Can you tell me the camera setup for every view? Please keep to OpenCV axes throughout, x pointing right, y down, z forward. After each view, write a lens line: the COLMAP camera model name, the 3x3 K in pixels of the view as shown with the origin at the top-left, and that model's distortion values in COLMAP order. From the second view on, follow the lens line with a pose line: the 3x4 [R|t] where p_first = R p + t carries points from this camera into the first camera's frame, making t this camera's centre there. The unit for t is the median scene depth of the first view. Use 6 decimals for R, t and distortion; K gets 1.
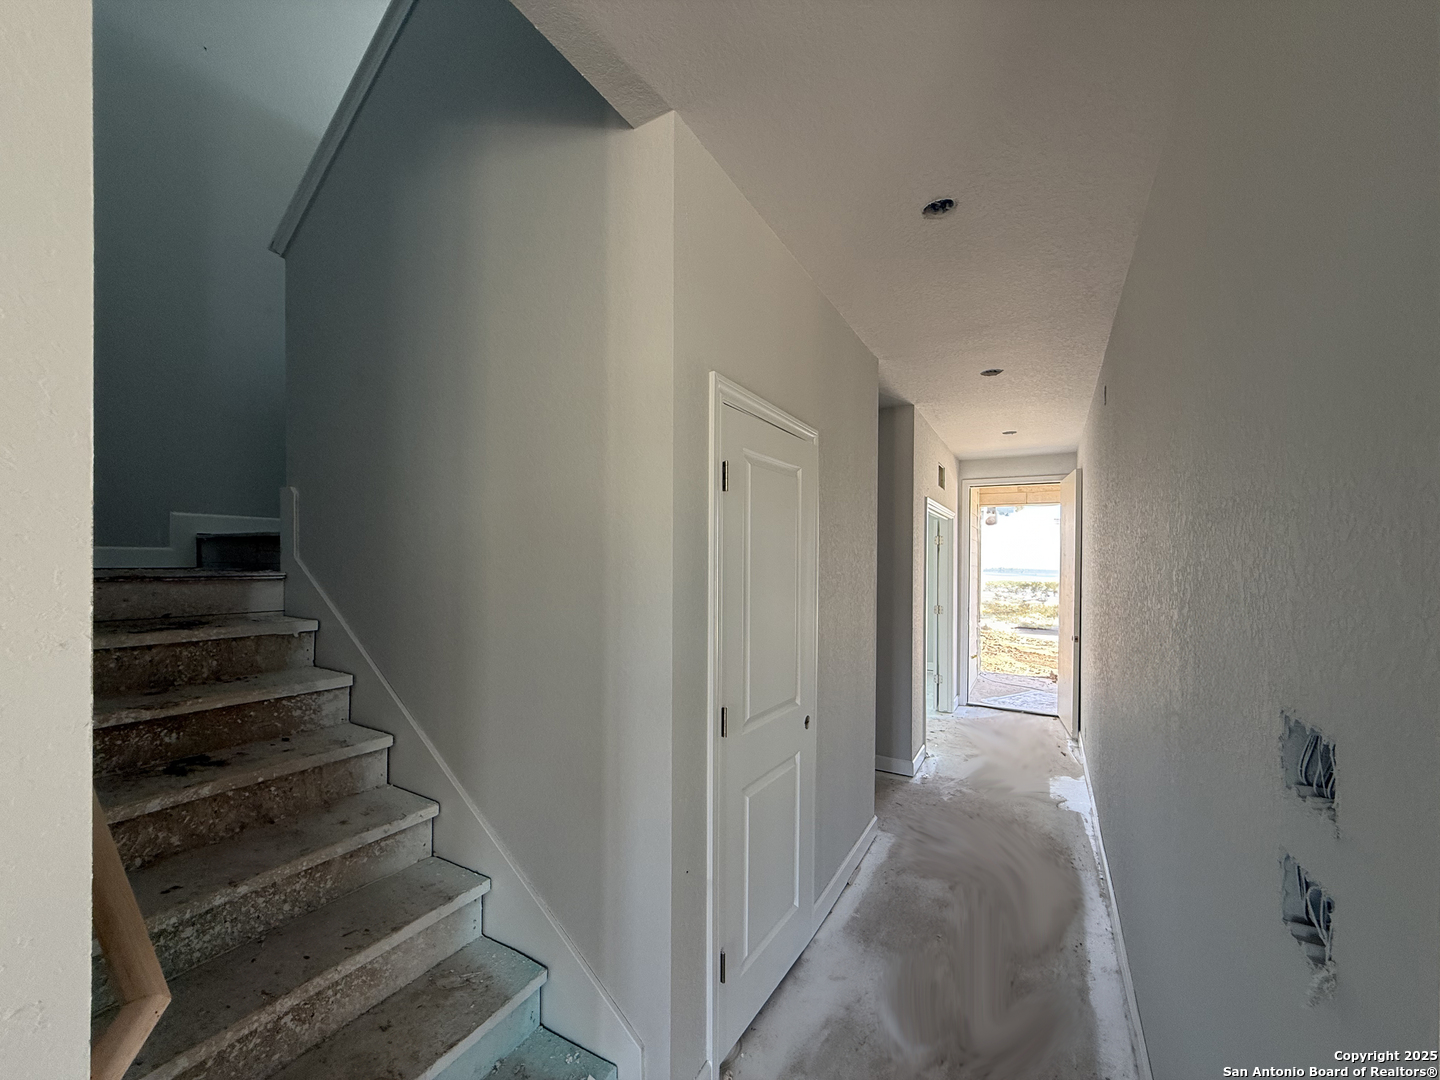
lens RADIAL K [[591.2, 0, 717.2], [0, 591.2, 550.7], [0, 0, 1]] dist [0.000251, -0.000002]
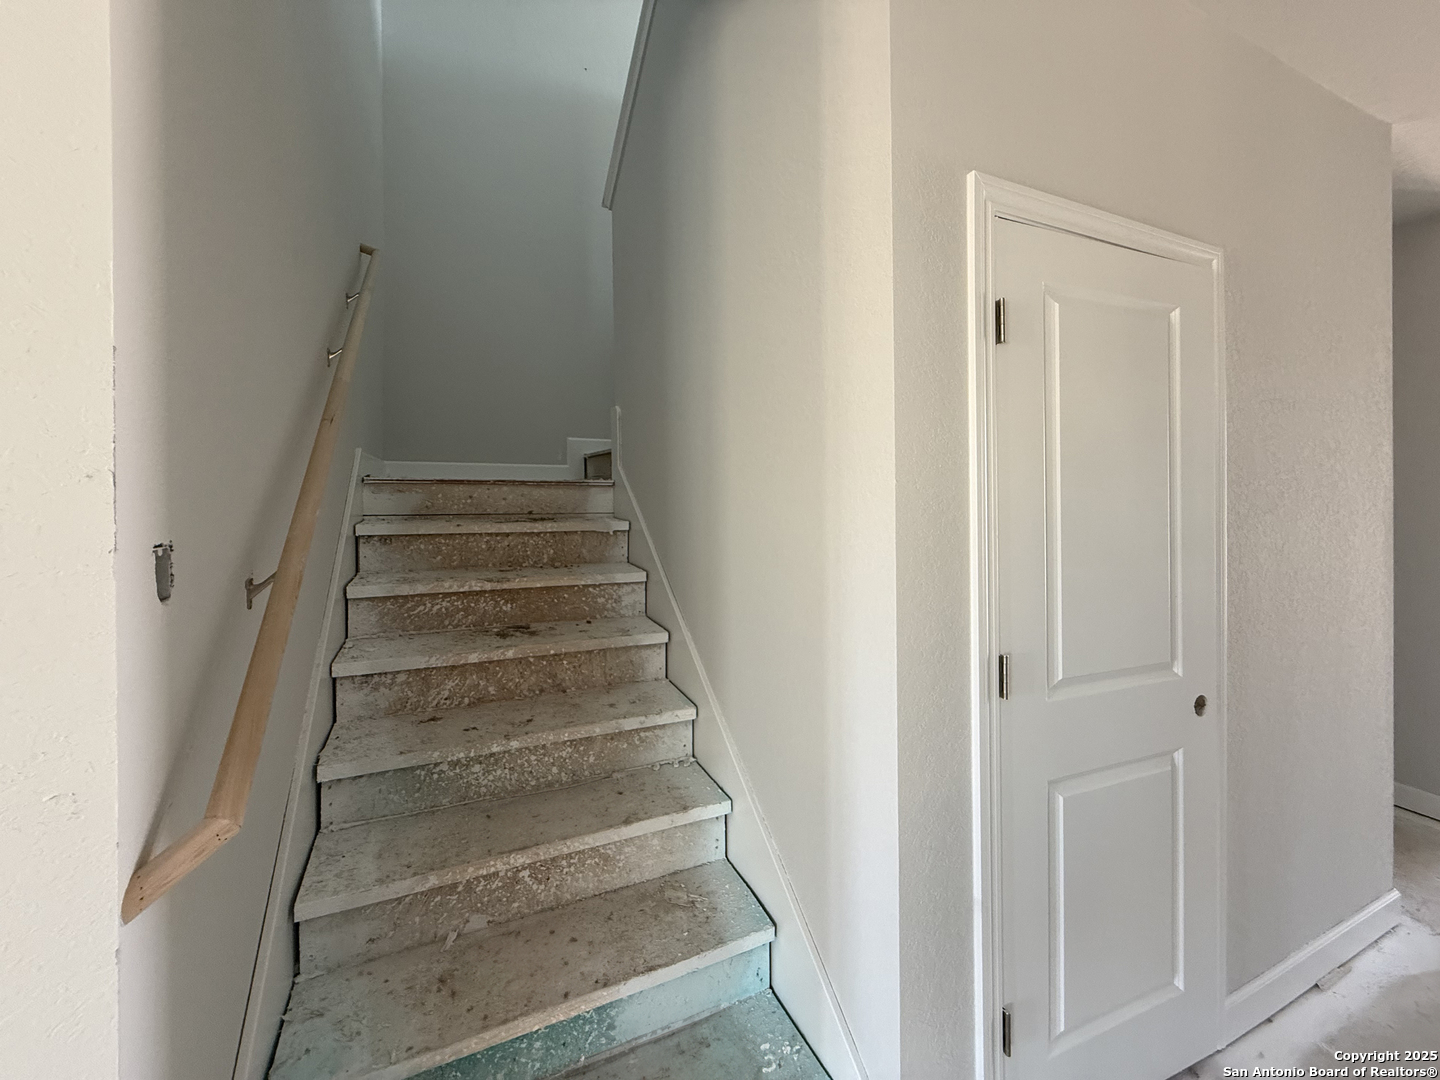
lens RADIAL K [[591.2, 0, 710.0], [0, 591.2, 478.0], [0, 0, 1]] dist [0.000251, -0.000002]
pose [[0.806688, -0.014233, -0.590806, 0.149553], [0.014729, 0.999884, -0.003977, 0.056367], [0.590794, -0.005494, 0.806804, 0.247383]]
